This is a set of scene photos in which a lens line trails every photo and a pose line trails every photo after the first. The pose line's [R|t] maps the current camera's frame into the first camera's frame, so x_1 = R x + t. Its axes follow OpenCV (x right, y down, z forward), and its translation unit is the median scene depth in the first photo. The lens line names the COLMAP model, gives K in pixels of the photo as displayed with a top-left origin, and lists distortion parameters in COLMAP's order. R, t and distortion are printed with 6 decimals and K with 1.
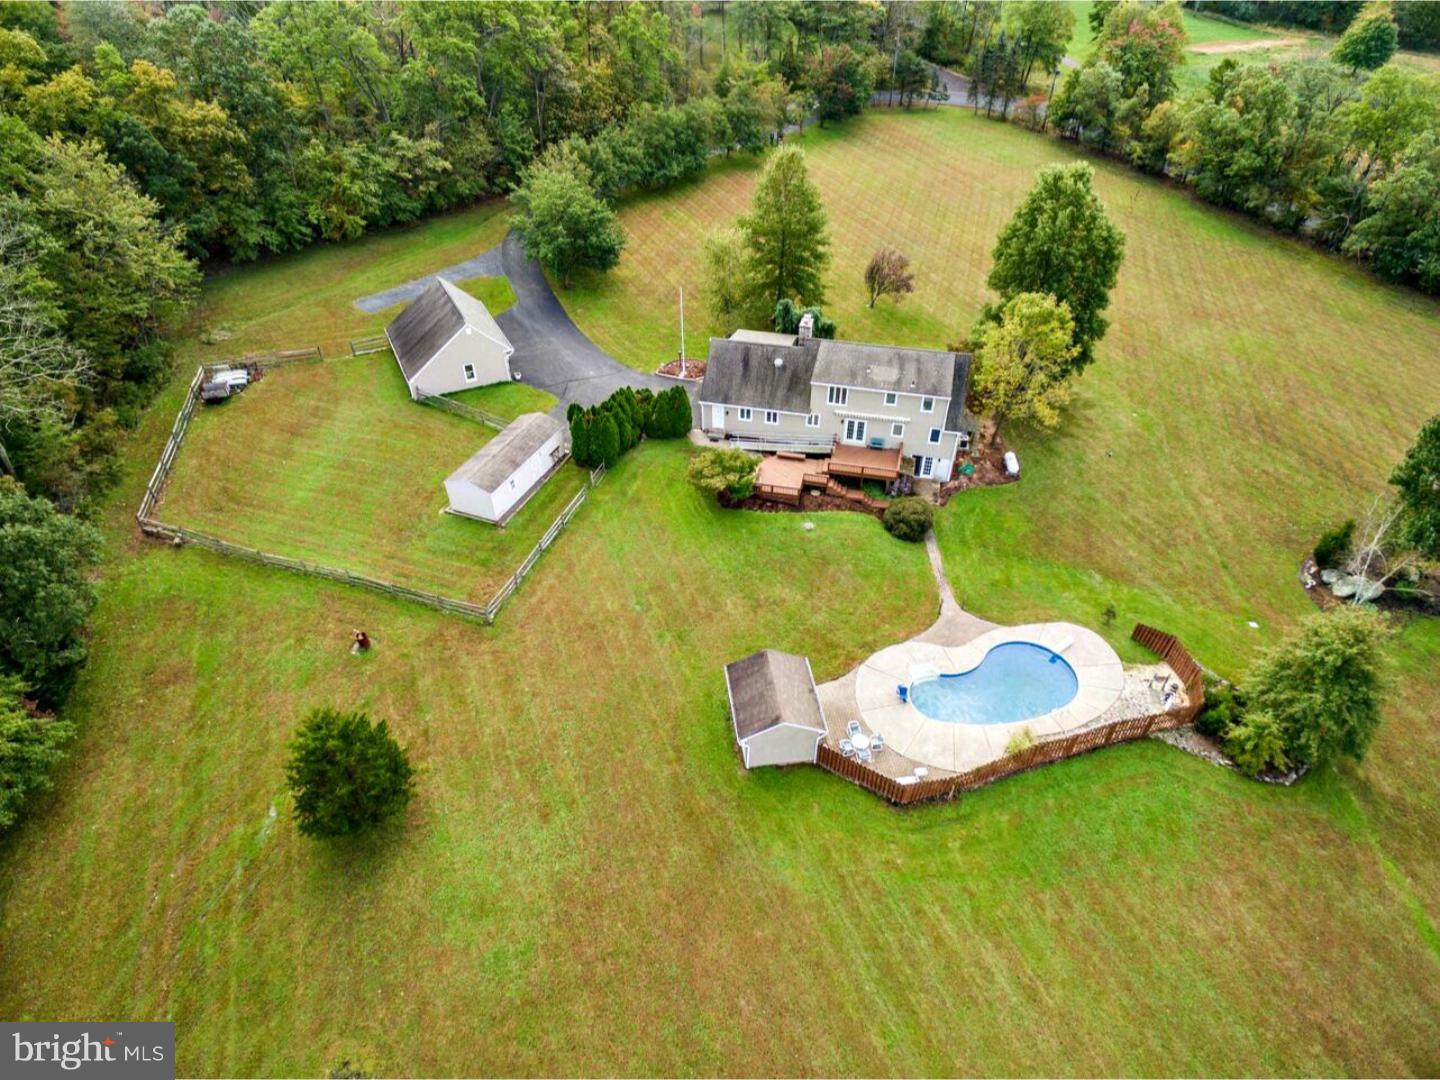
lens RADIAL K [[826.2, 0, 723.4], [0, 826.2, 540.9], [0, 0, 1]] dist [0.002723, 0.000193]
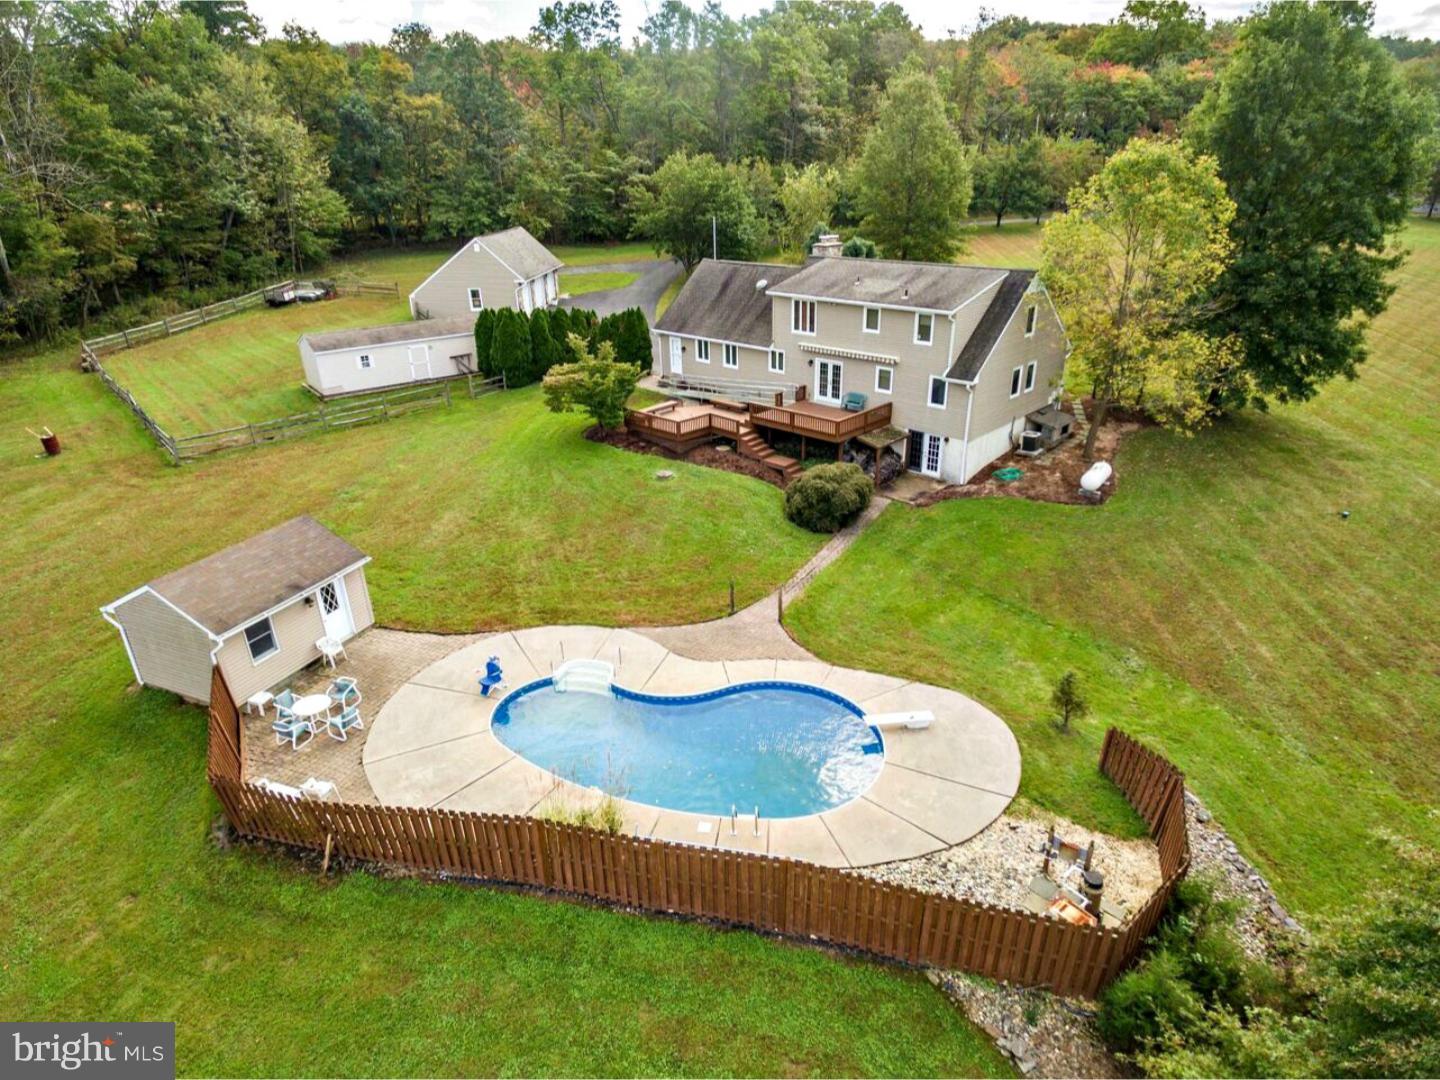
lens RADIAL K [[826.2, 0, 719.4], [0, 826.2, 546.8], [0, 0, 1]] dist [0.002723, 0.000193]
pose [[0.859105, 0.198744, -0.471635, 0.420421], [-0.303966, 0.939527, -0.157779, 0.113338], [0.411756, 0.278910, 0.867563, 0.465562]]
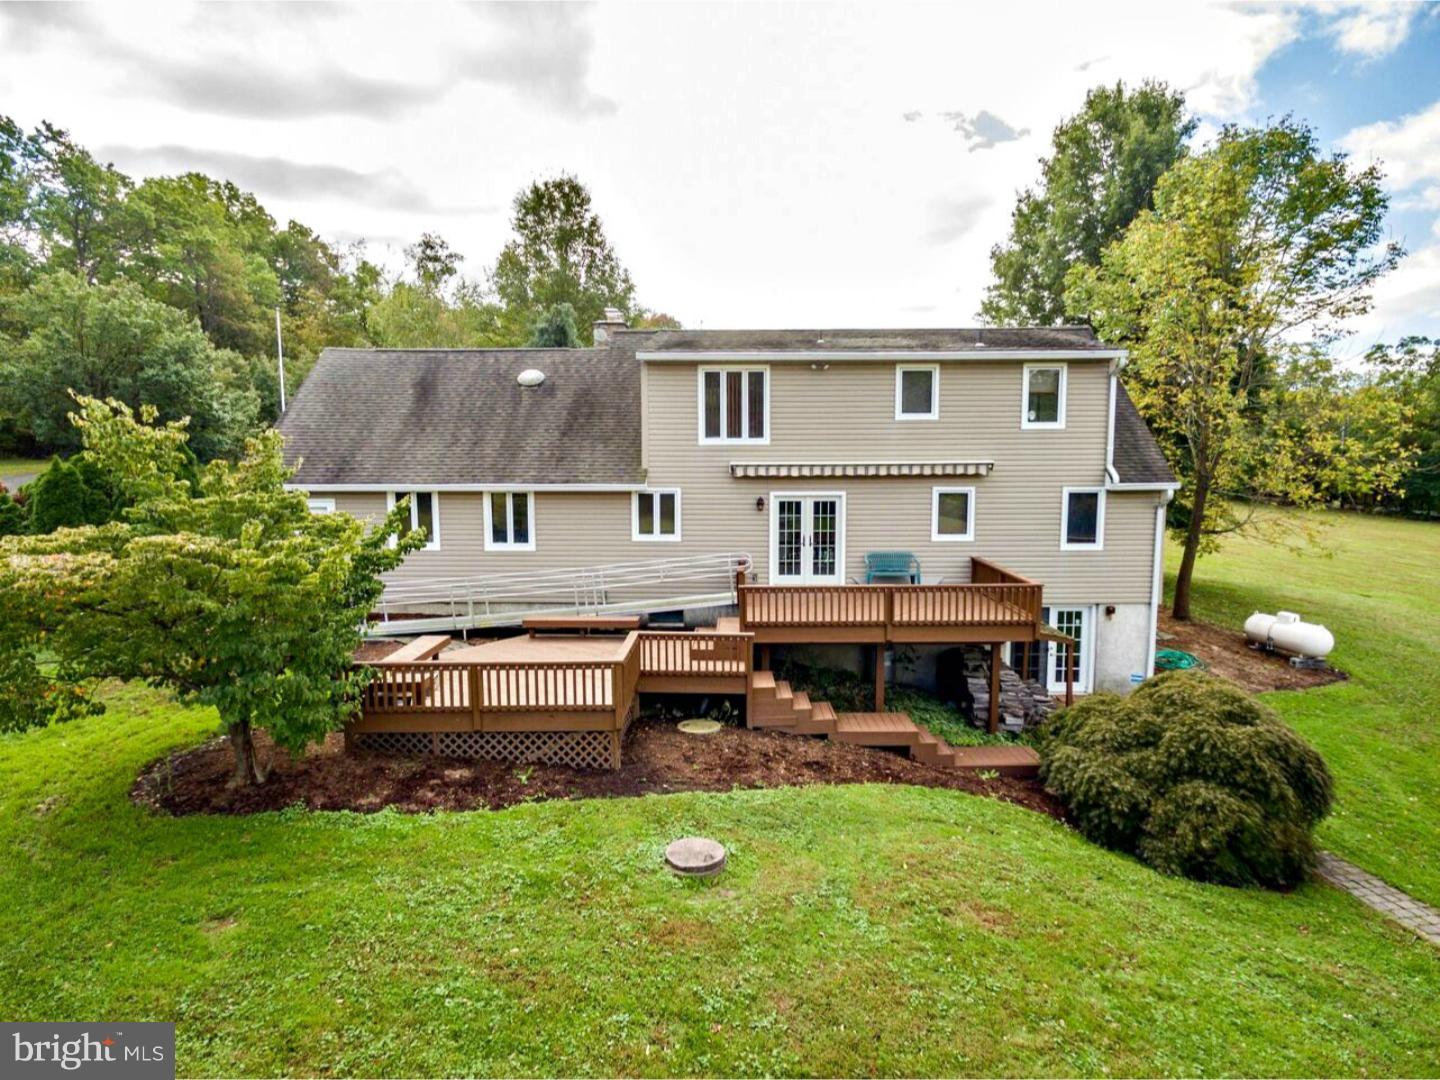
lens RADIAL K [[826.2, 0, 723.1], [0, 826.2, 541.3], [0, 0, 1]] dist [0.002723, 0.000193]
pose [[0.976990, -0.023097, 0.212029, 0.072384], [0.135656, 0.834414, -0.534182, 0.016935], [-0.164582, 0.550654, 0.818348, 0.790994]]
